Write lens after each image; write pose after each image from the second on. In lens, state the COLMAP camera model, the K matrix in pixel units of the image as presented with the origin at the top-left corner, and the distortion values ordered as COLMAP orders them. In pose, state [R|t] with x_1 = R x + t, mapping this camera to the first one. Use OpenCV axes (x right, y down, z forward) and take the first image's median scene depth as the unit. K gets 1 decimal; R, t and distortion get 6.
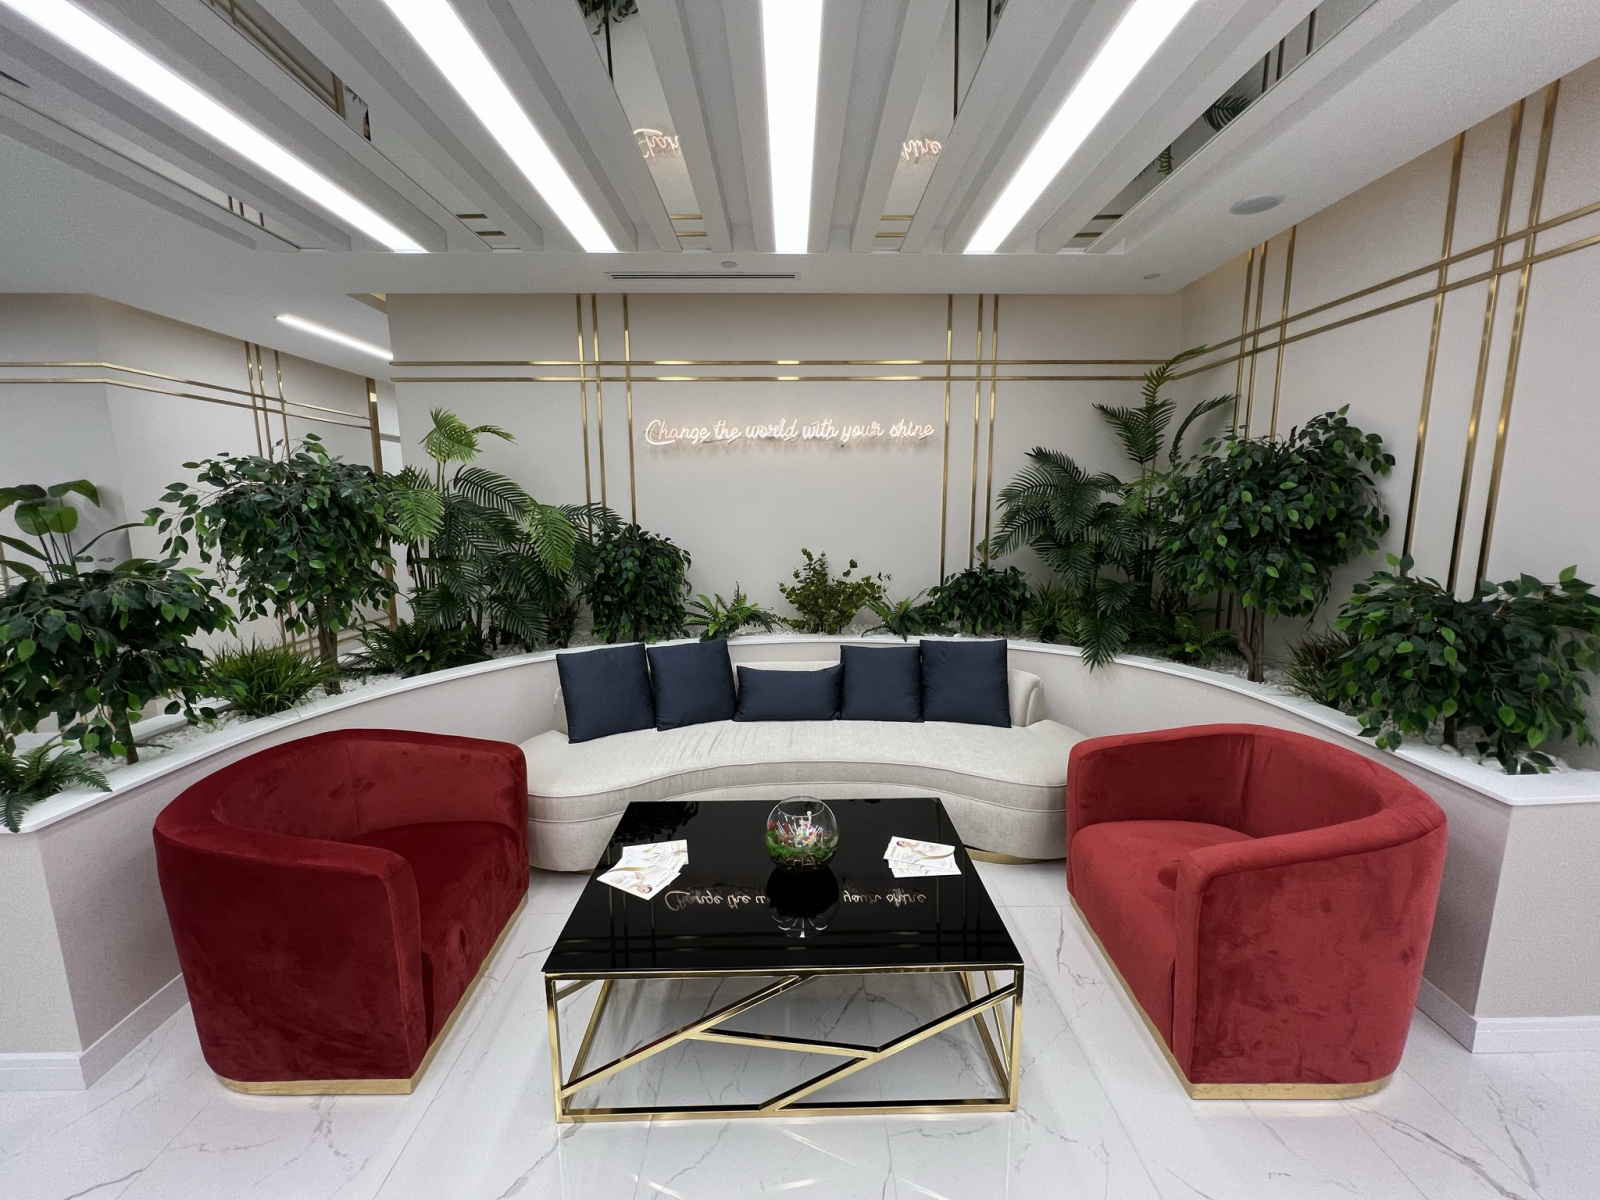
lens RADIAL K [[640.2, 0, 796.6], [0, 640.2, 597.3], [0, 0, 1]] dist [-0.001975, 0.000314]
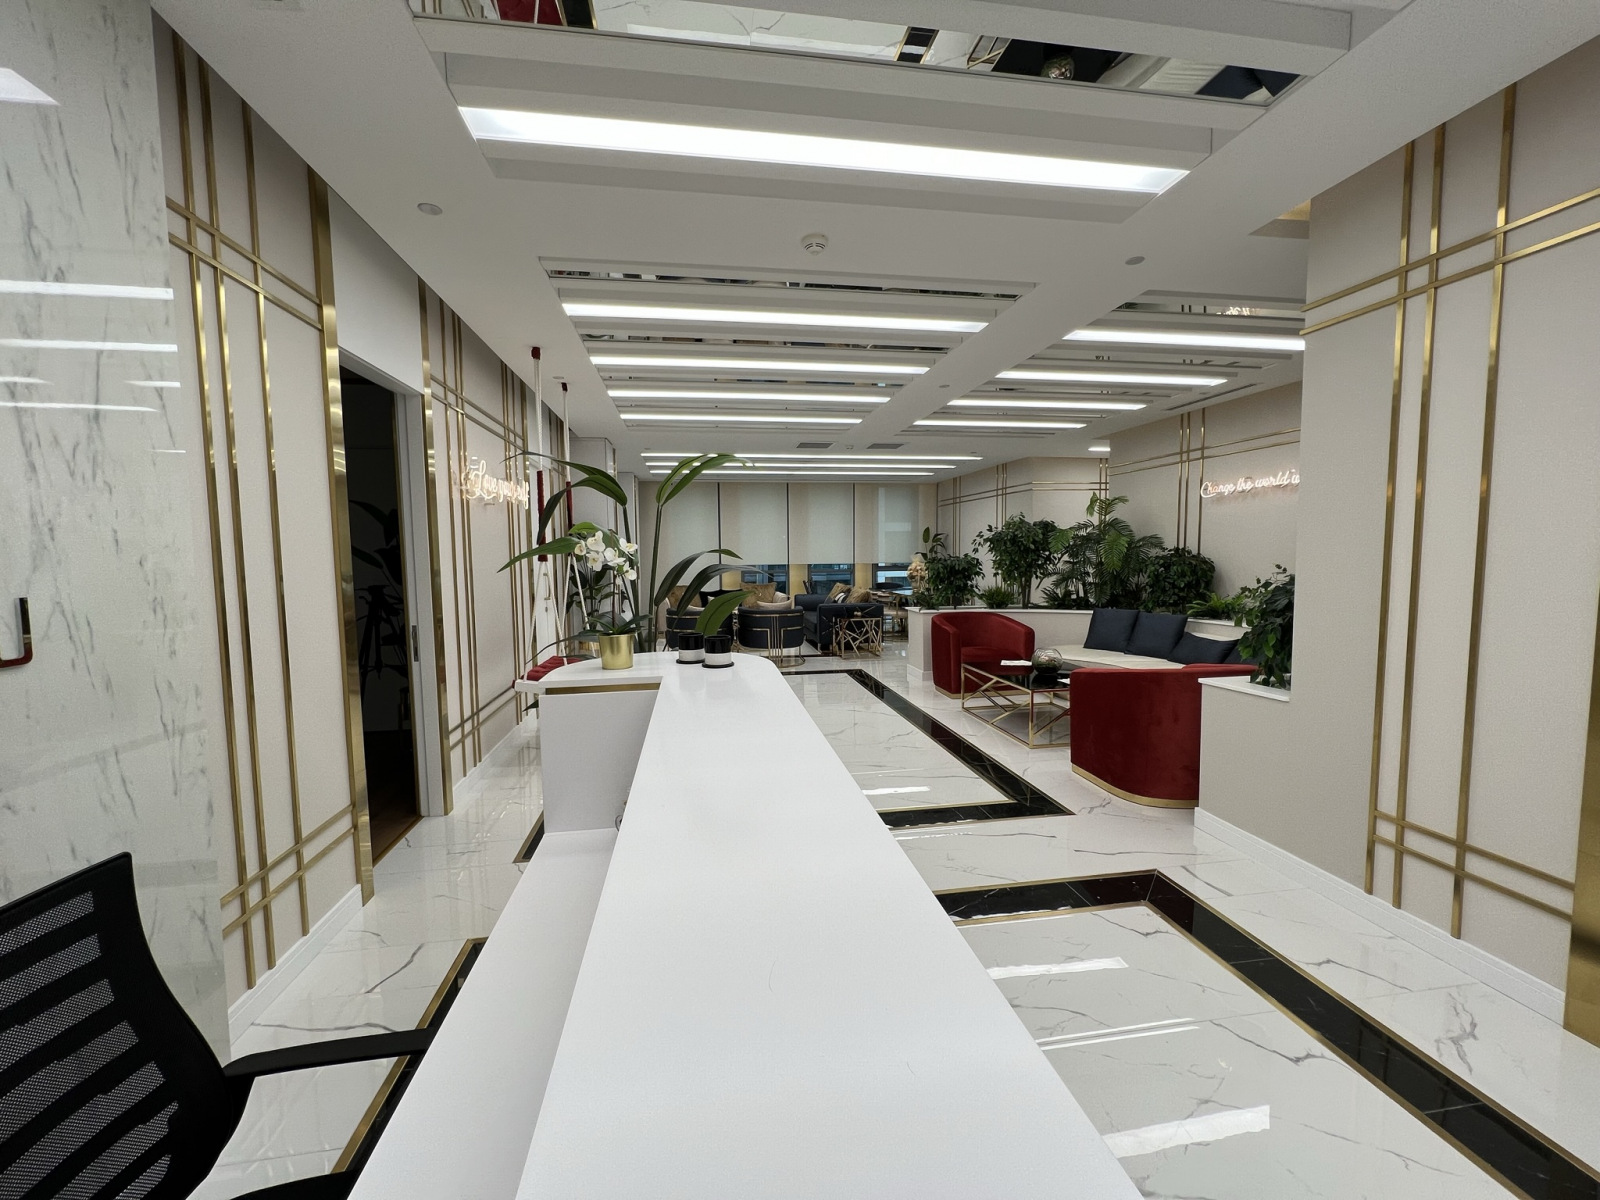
lens RADIAL K [[640.2, 0, 798.4], [0, 640.2, 596.2], [0, 0, 1]] dist [-0.001975, 0.000314]
pose [[0.152076, 0.074037, -0.985592, 1.314666], [-0.132776, 0.989682, 0.053857, 0.058710], [0.979410, 0.122673, 0.160337, -0.238359]]
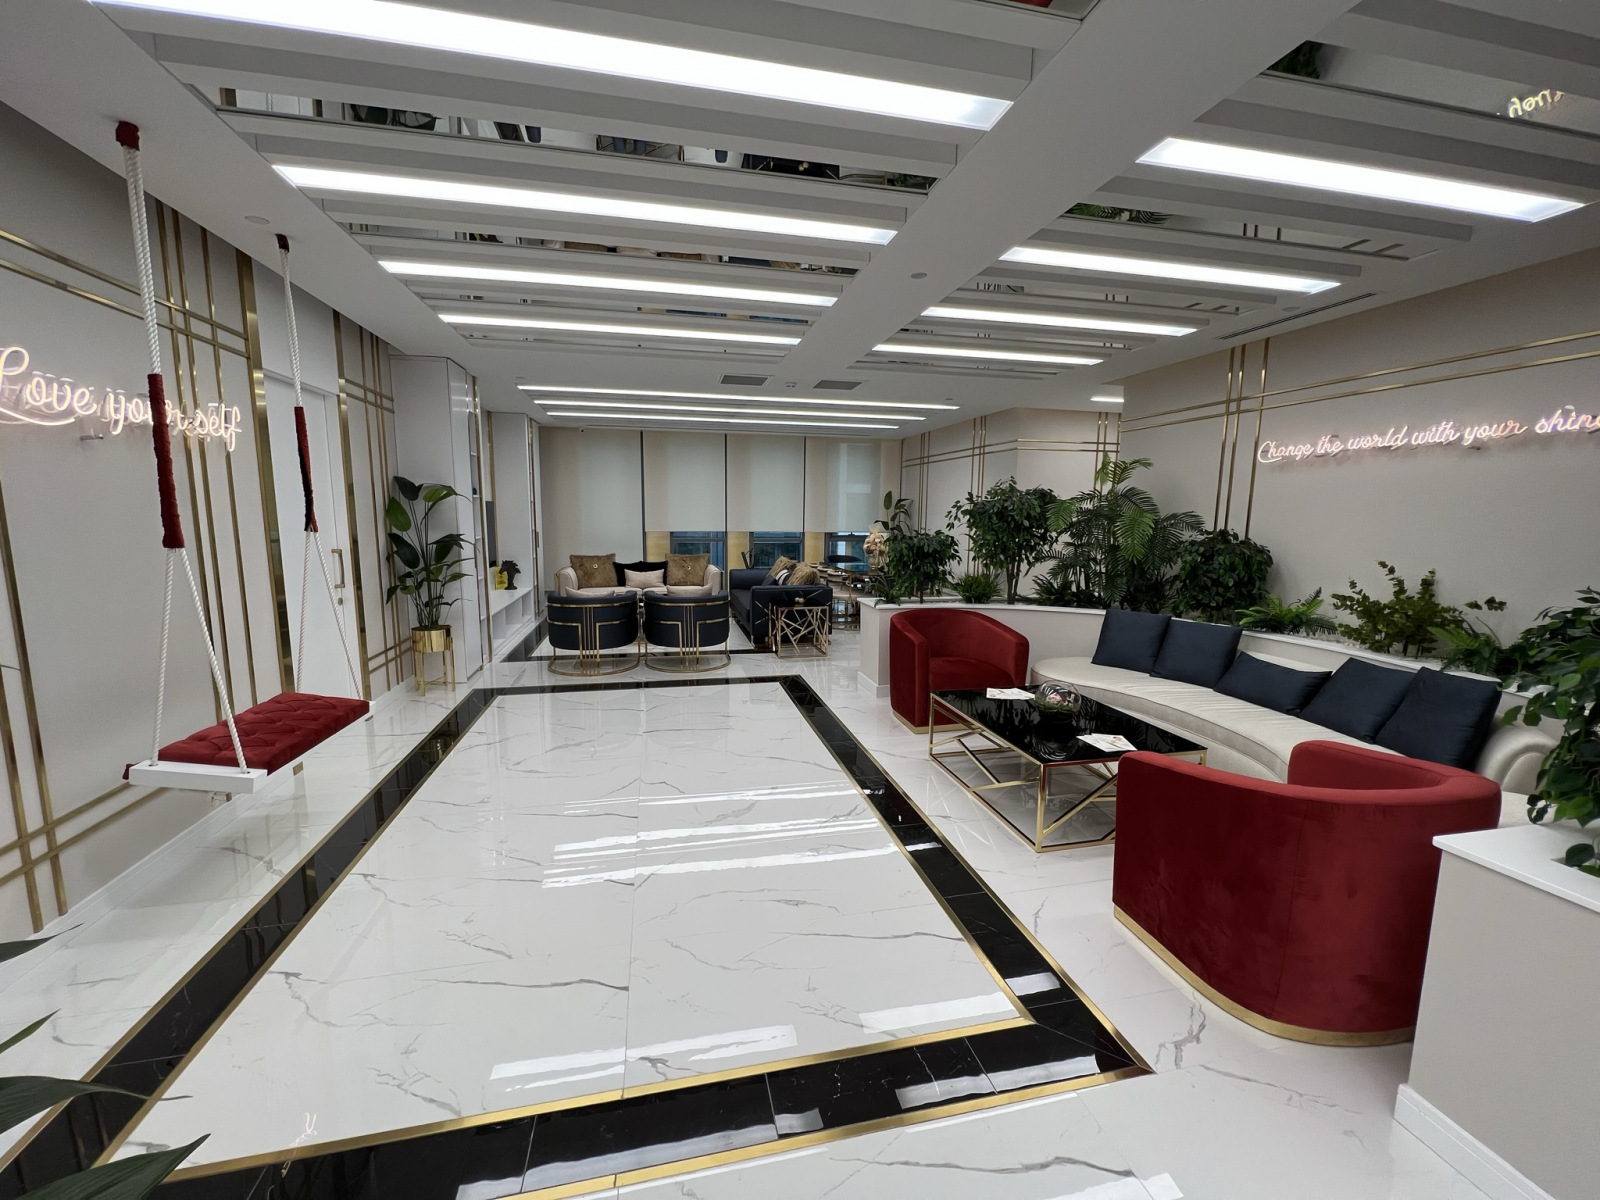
lens RADIAL K [[640.2, 0, 799.4], [0, 640.2, 595.5], [0, 0, 1]] dist [-0.001975, 0.000314]
pose [[0.209659, 0.137438, -0.968067, 0.827432], [-0.153139, 0.982469, 0.106317, 0.006571], [0.965708, 0.125958, 0.227030, -0.060271]]
